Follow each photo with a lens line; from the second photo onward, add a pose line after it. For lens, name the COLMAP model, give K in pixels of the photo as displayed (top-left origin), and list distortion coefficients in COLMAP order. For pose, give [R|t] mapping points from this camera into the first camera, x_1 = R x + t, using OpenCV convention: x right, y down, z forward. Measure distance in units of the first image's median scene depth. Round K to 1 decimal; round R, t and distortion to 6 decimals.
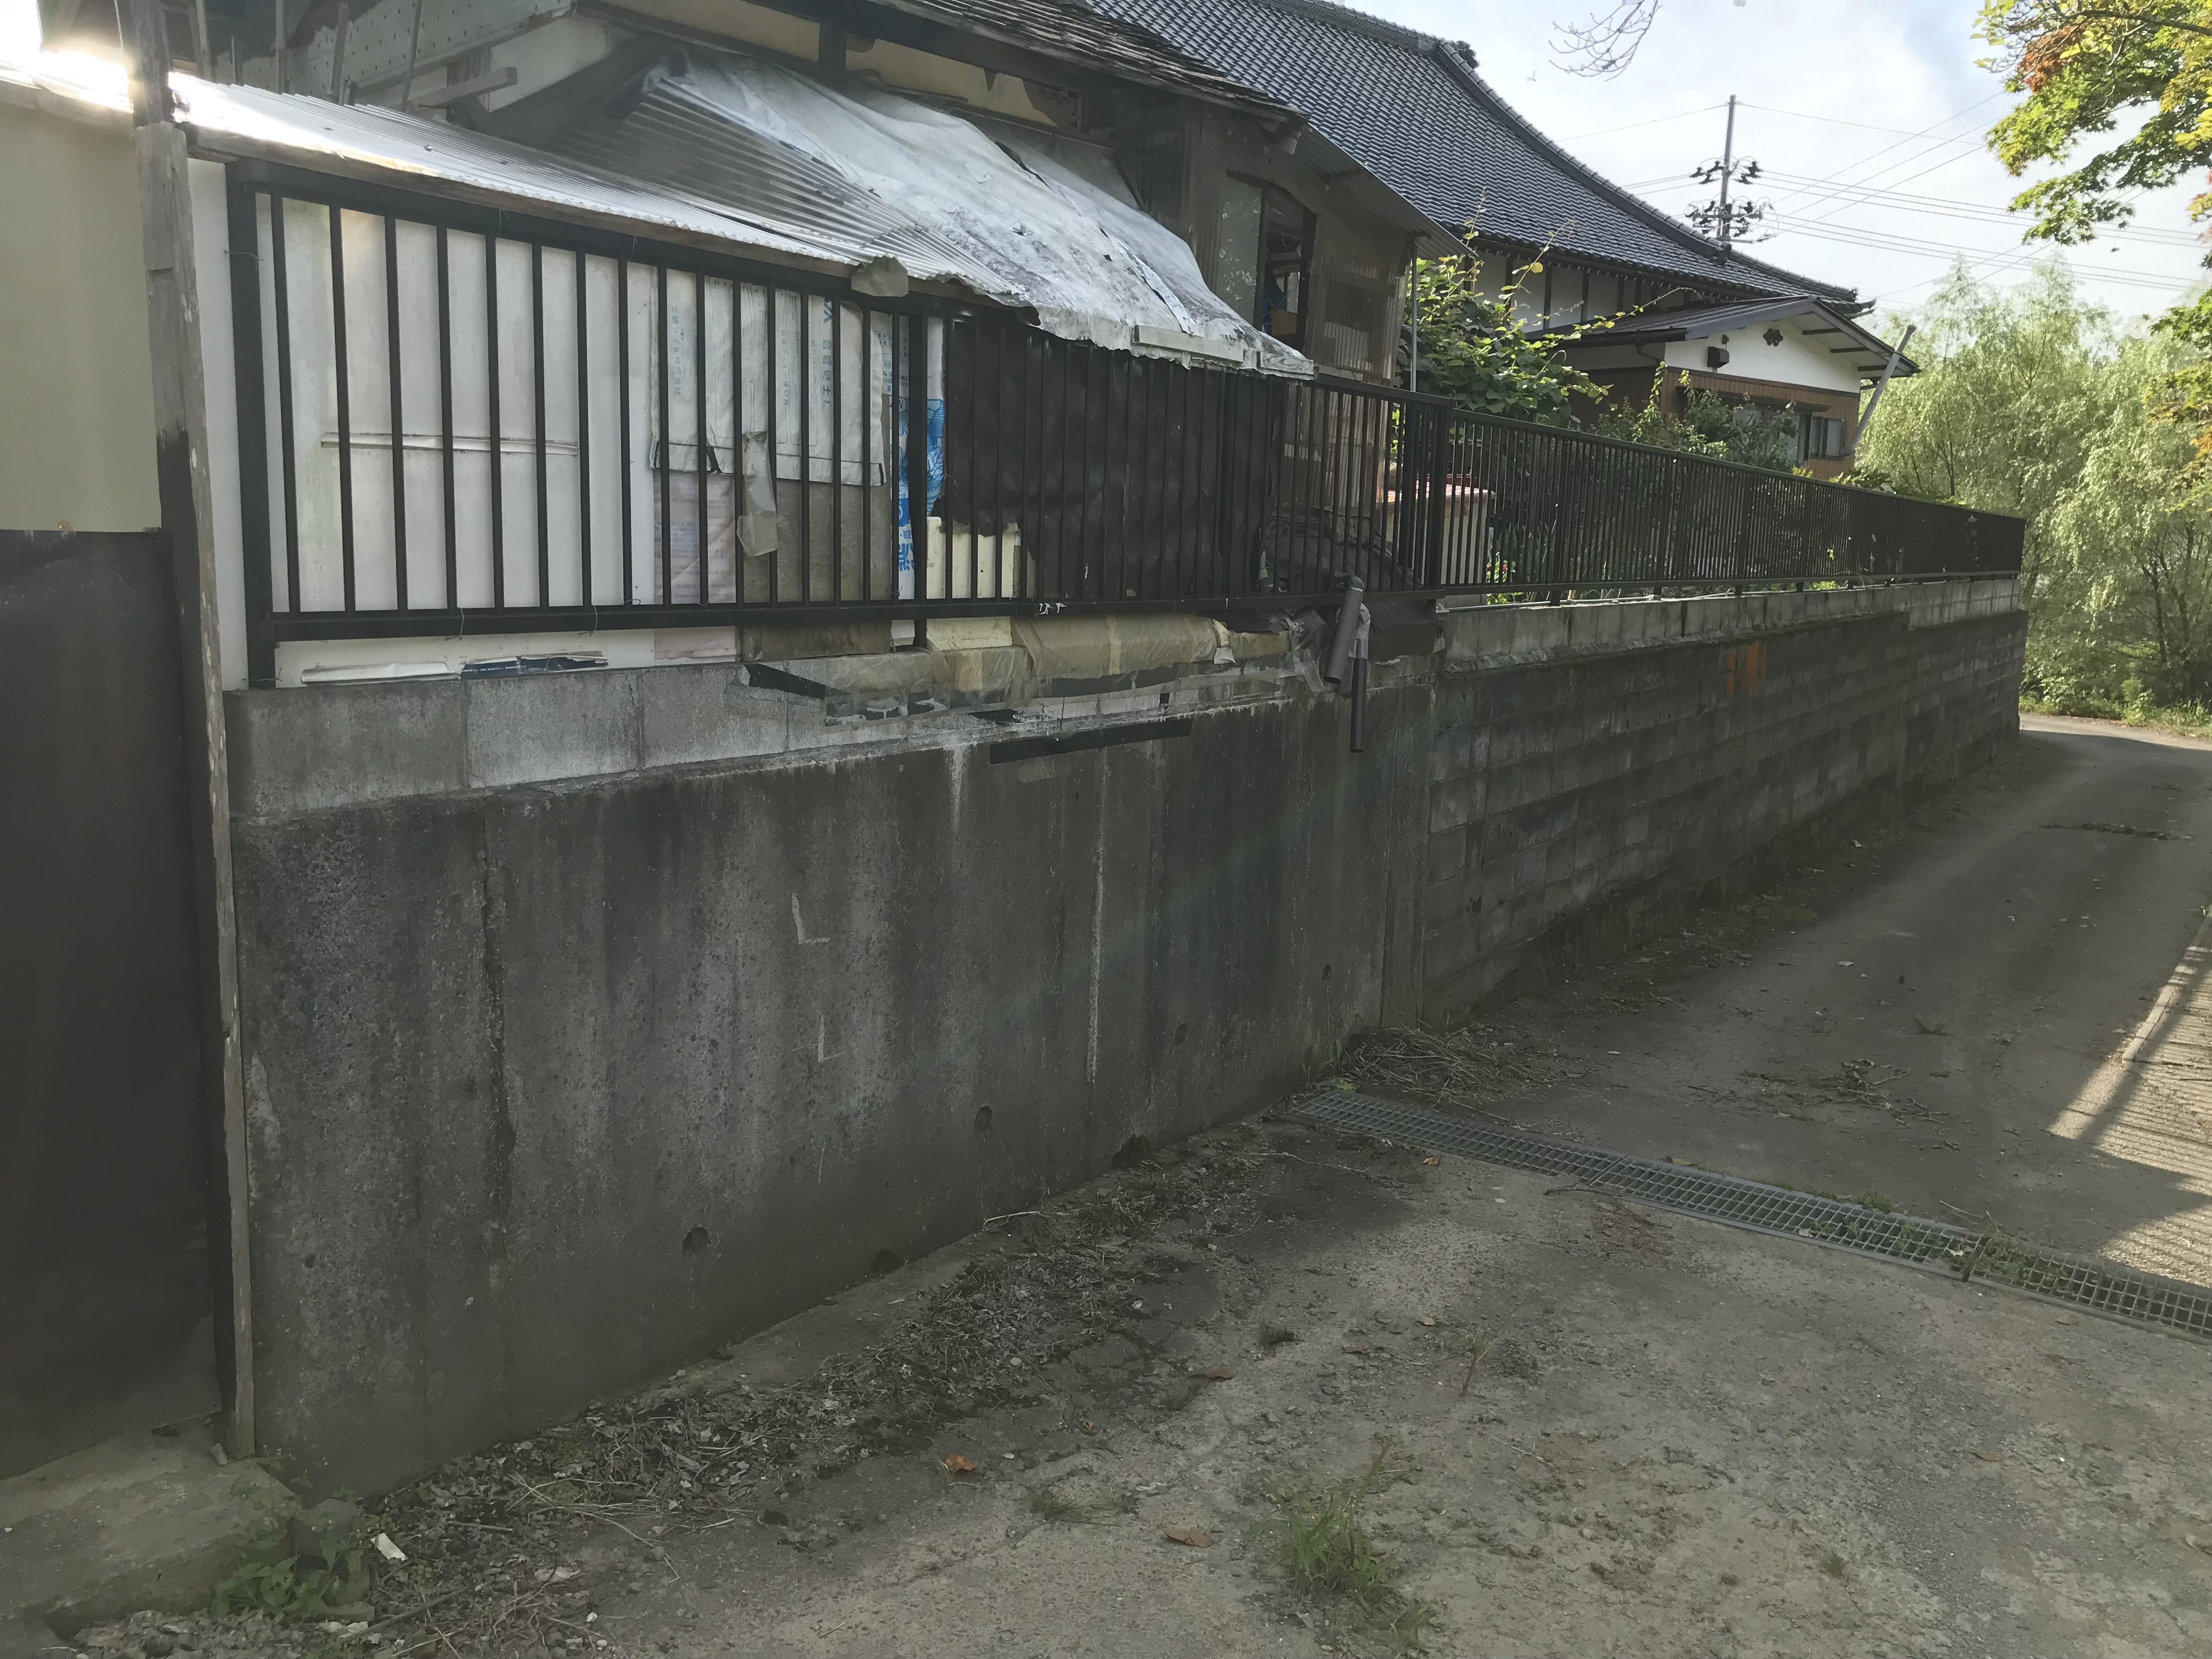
lens RADIAL K [[1829.8, 0, 1098.5], [0, 1829.8, 820.7], [0, 0, 1]] dist [0.051832, -0.042249]
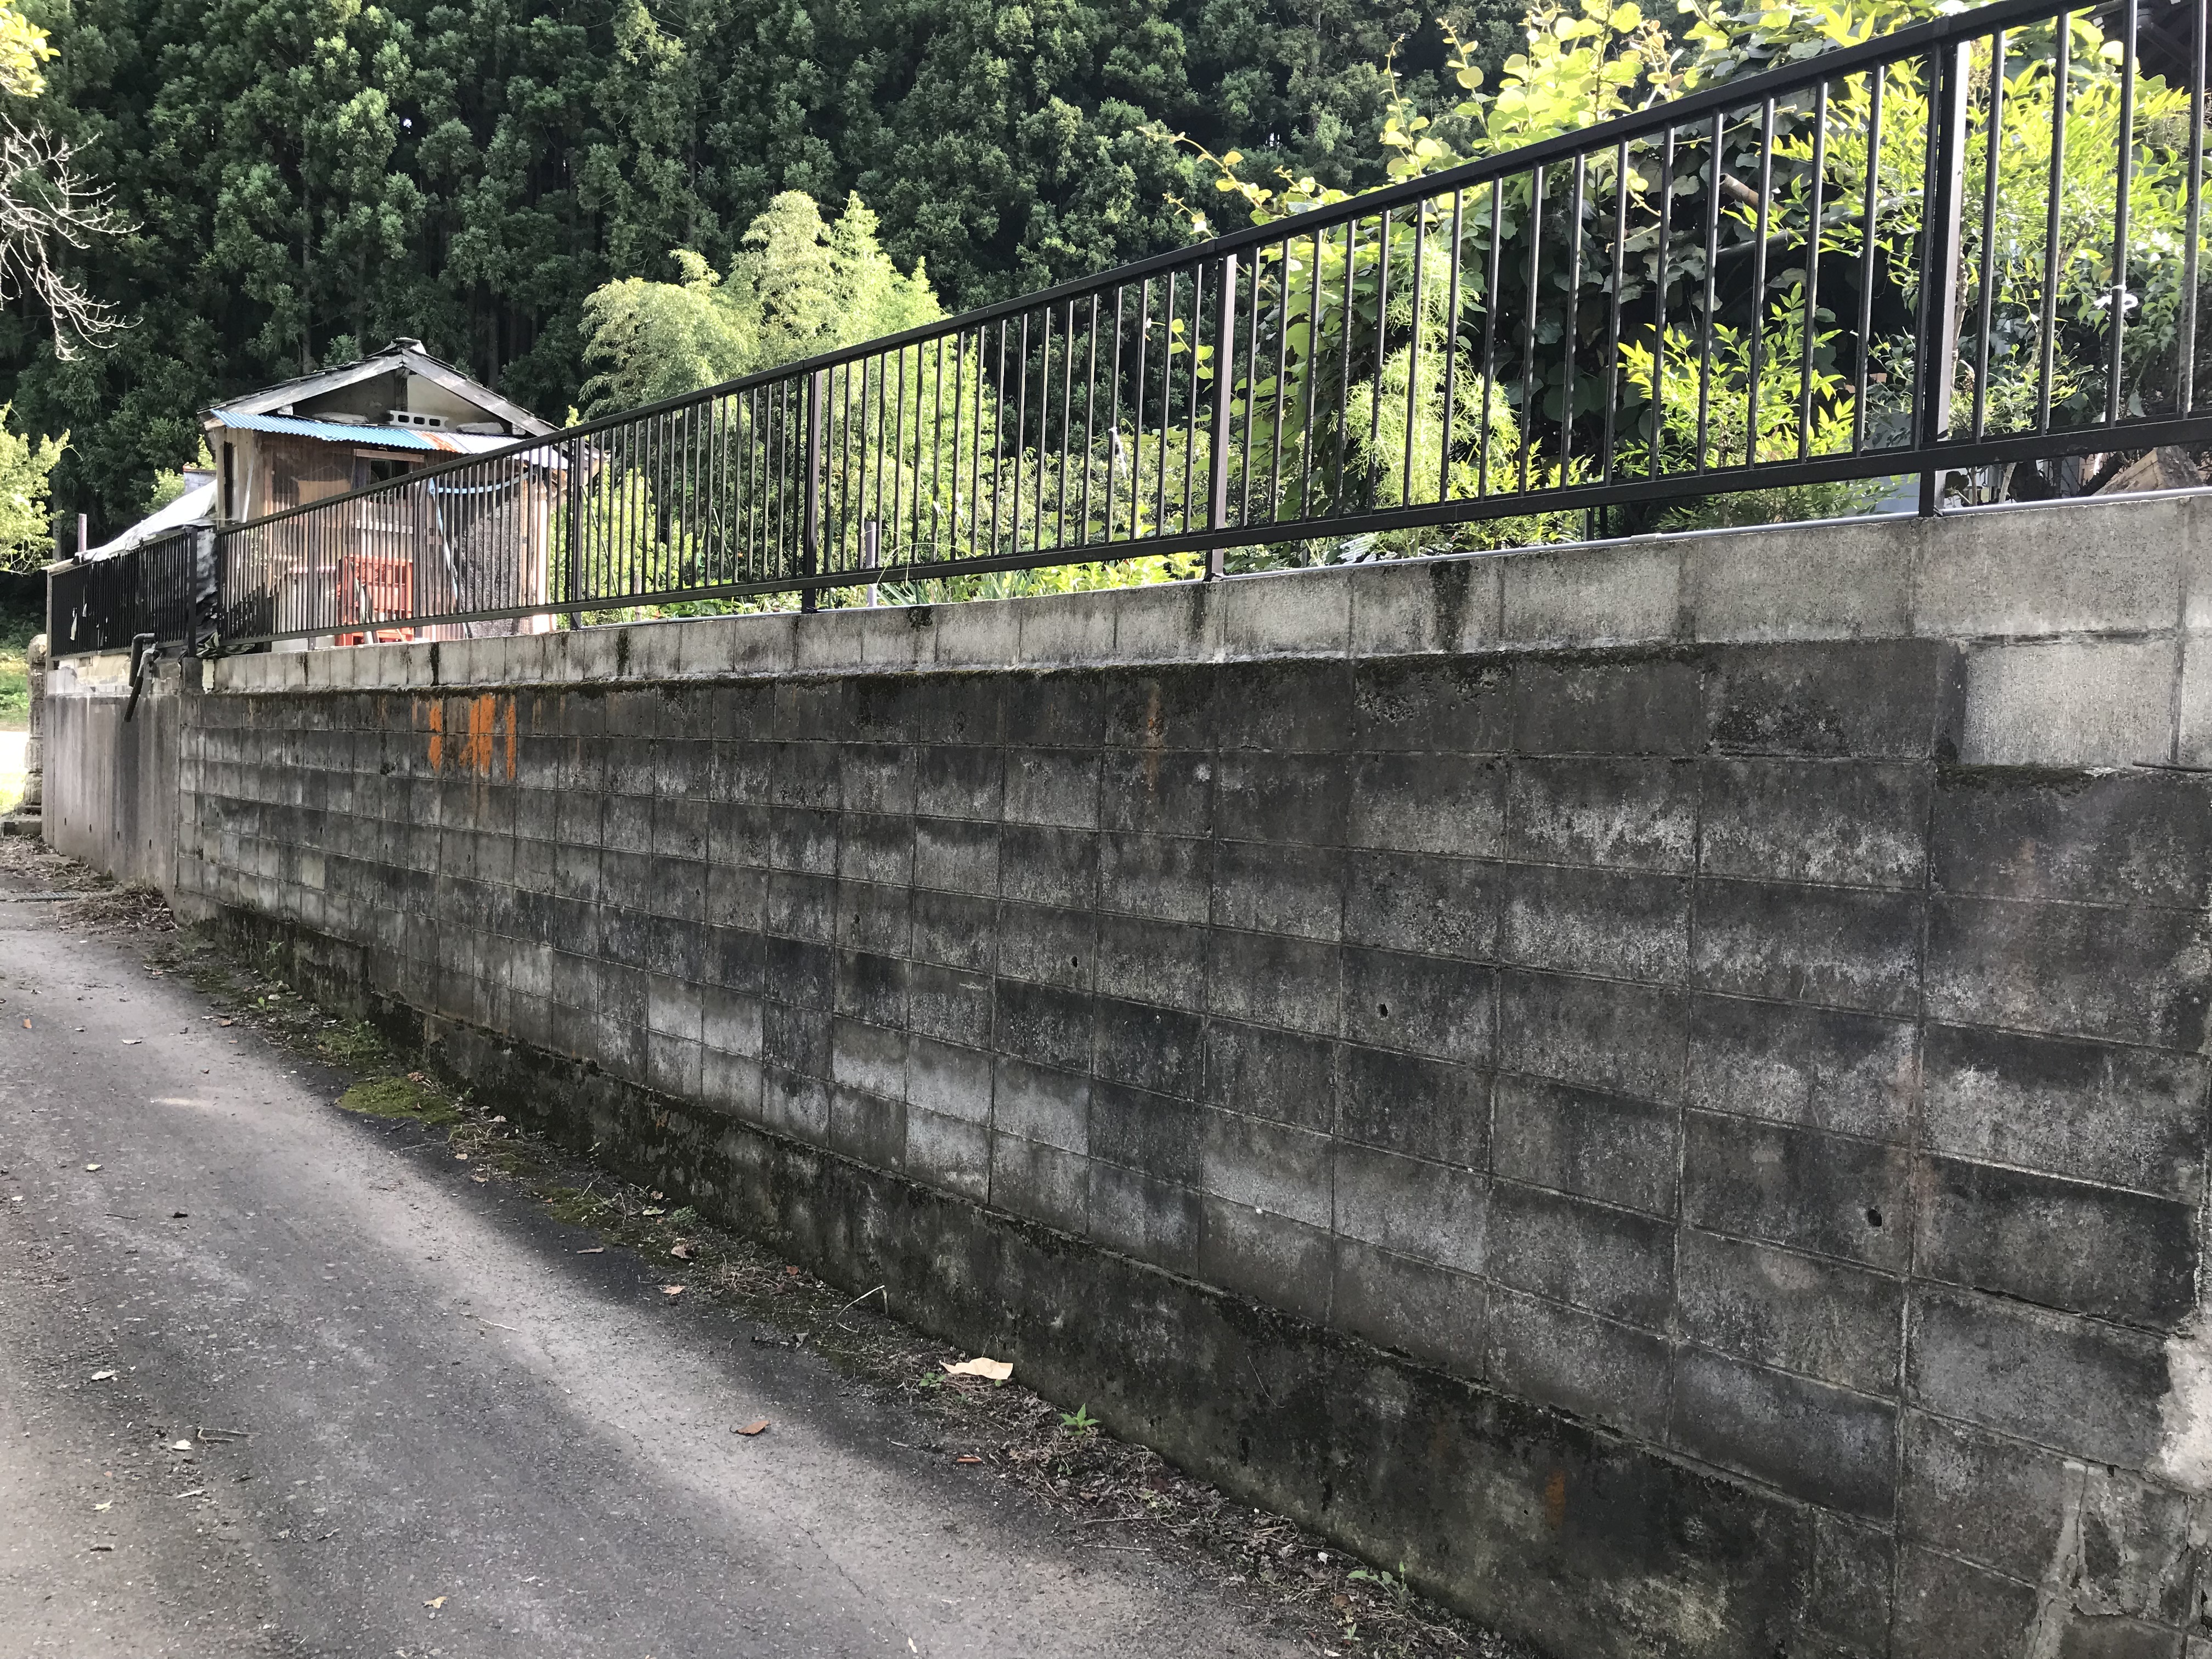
lens RADIAL K [[1824.6, 0, 1103.7], [0, 1824.6, 840.2], [0, 0, 1]] dist [0.042104, -0.049648]
pose [[-0.323857, -0.004148, -0.946097, 2.065969], [-0.194414, 0.978942, 0.062258, -0.296424], [0.925916, 0.204097, -0.317844, 3.237918]]
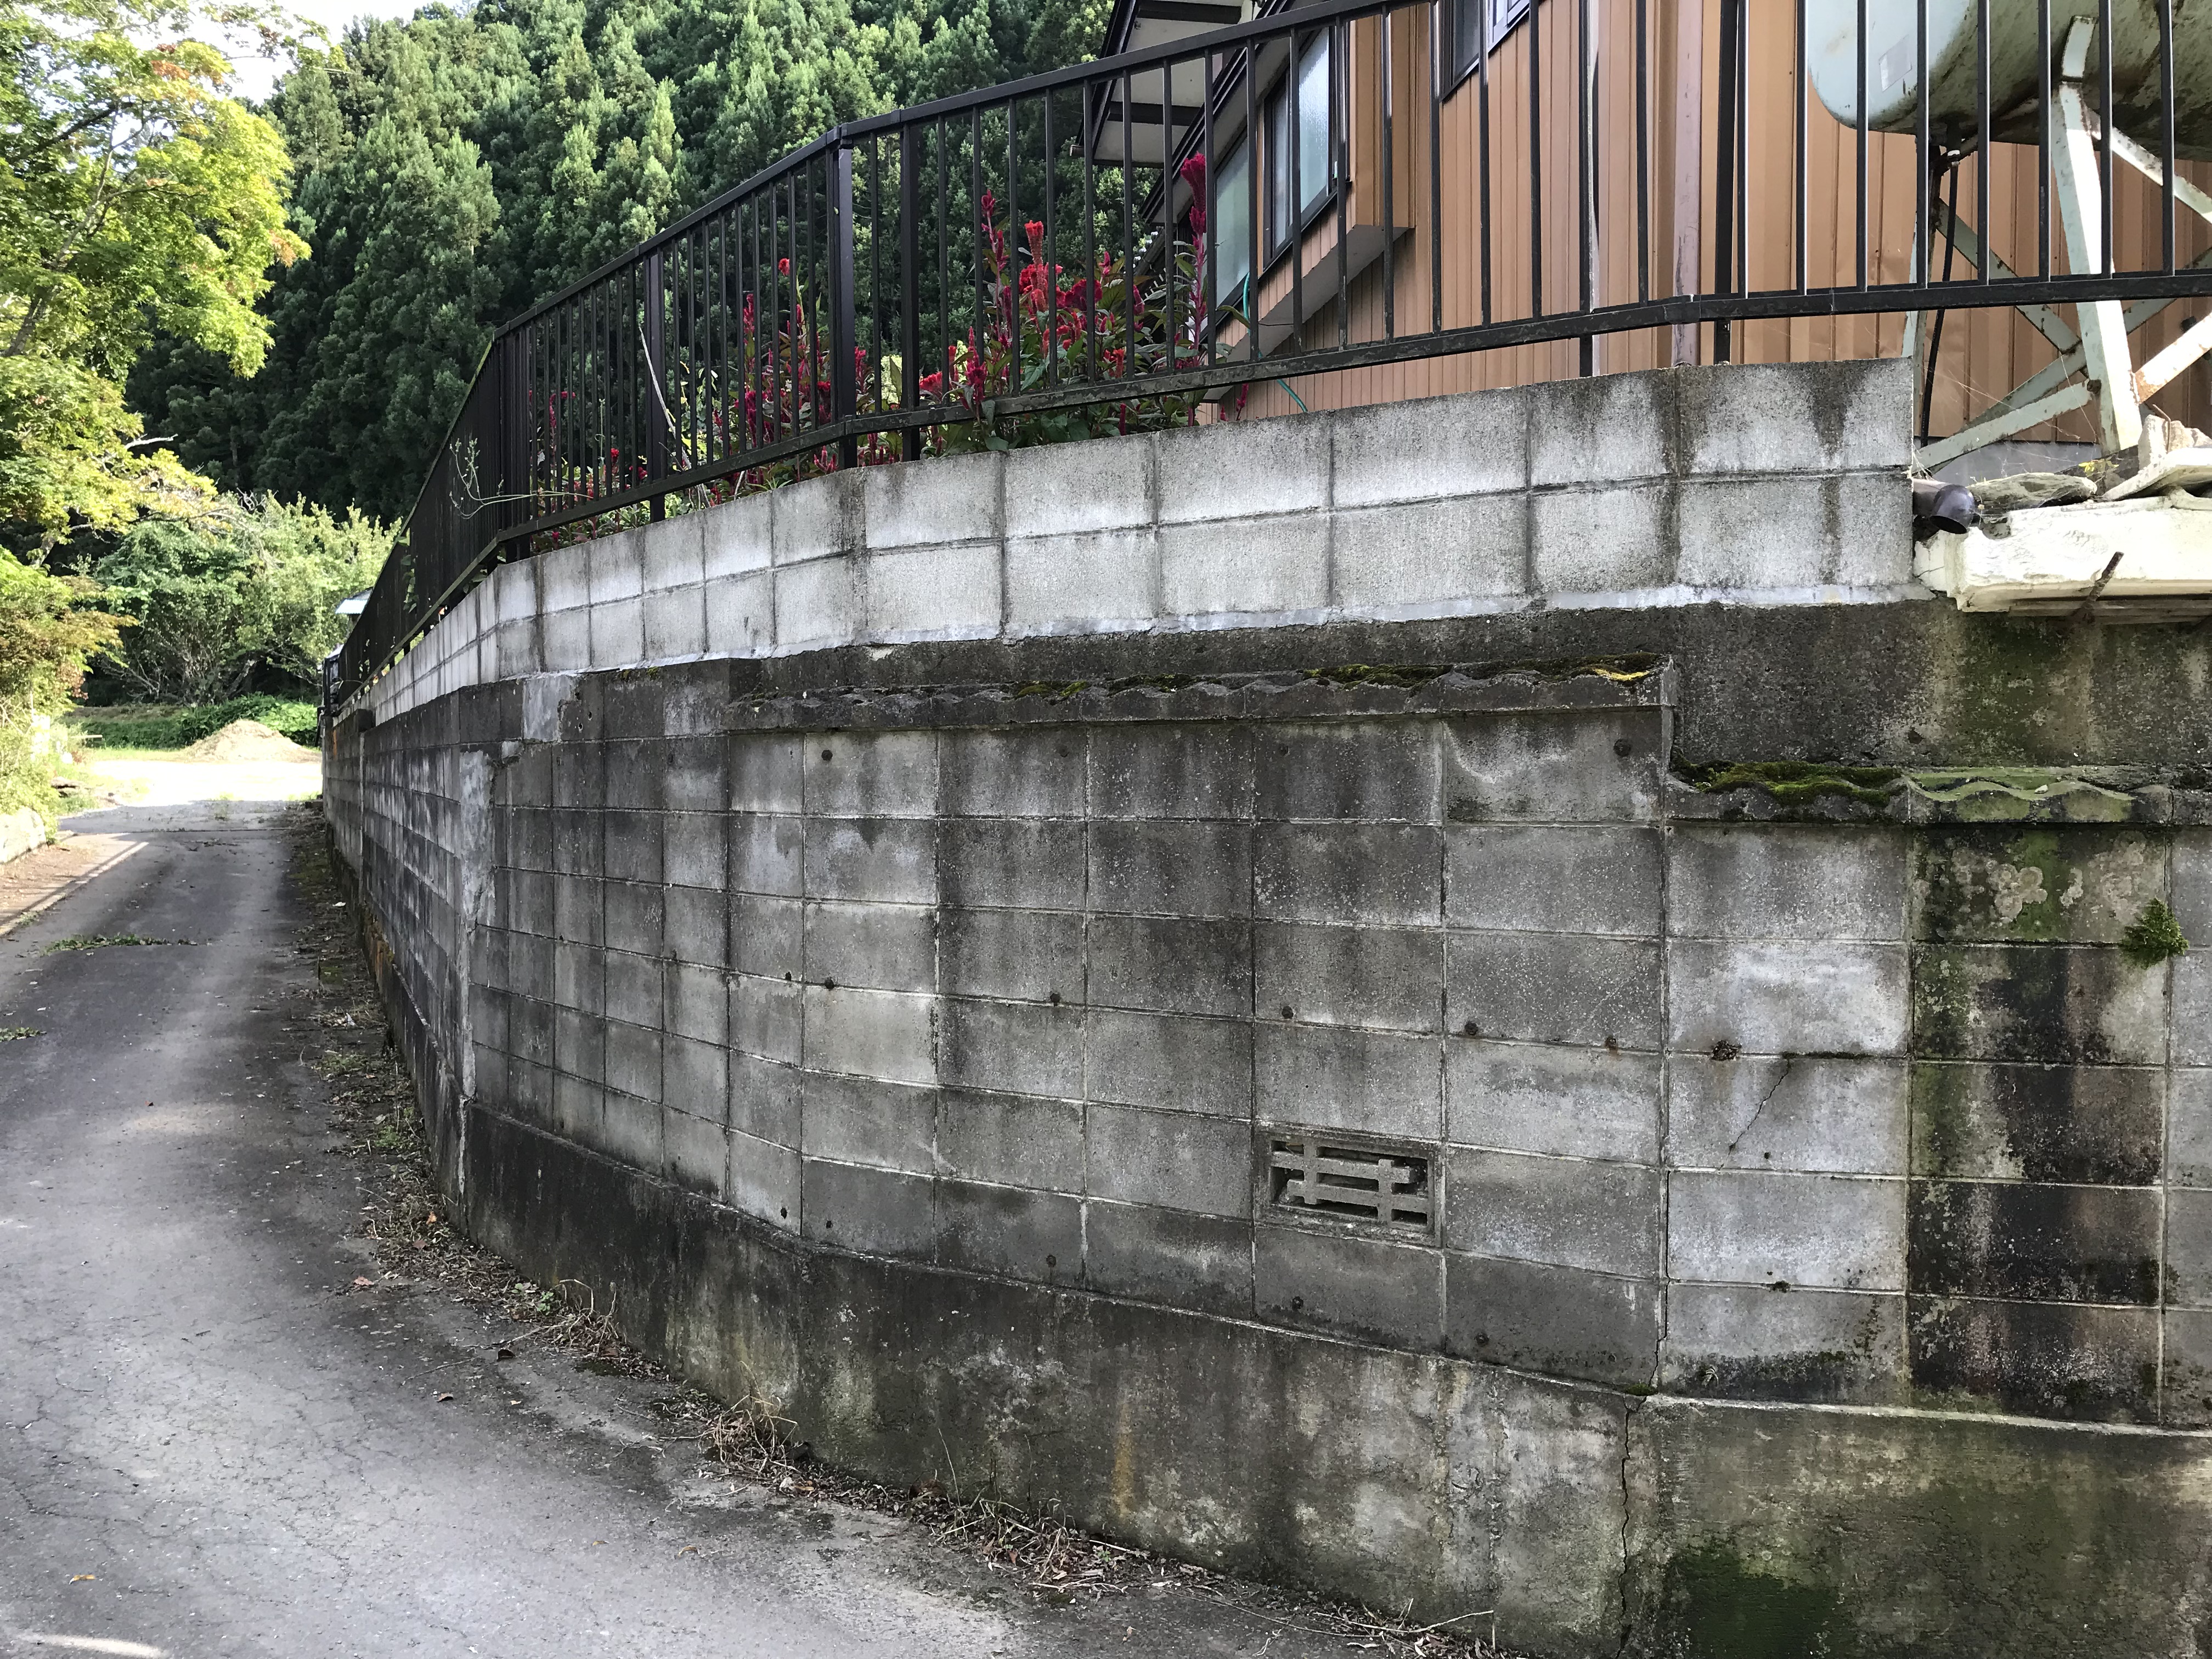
lens RADIAL K [[1821.2, 0, 1106.0], [0, 1821.2, 829.5], [0, 0, 1]] dist [0.051352, -0.056655]
pose [[-0.559418, 0.002585, -0.828881, 3.268250], [-0.141848, 0.984945, 0.098805, -0.654757], [0.816658, 0.172848, -0.550630, 6.029888]]
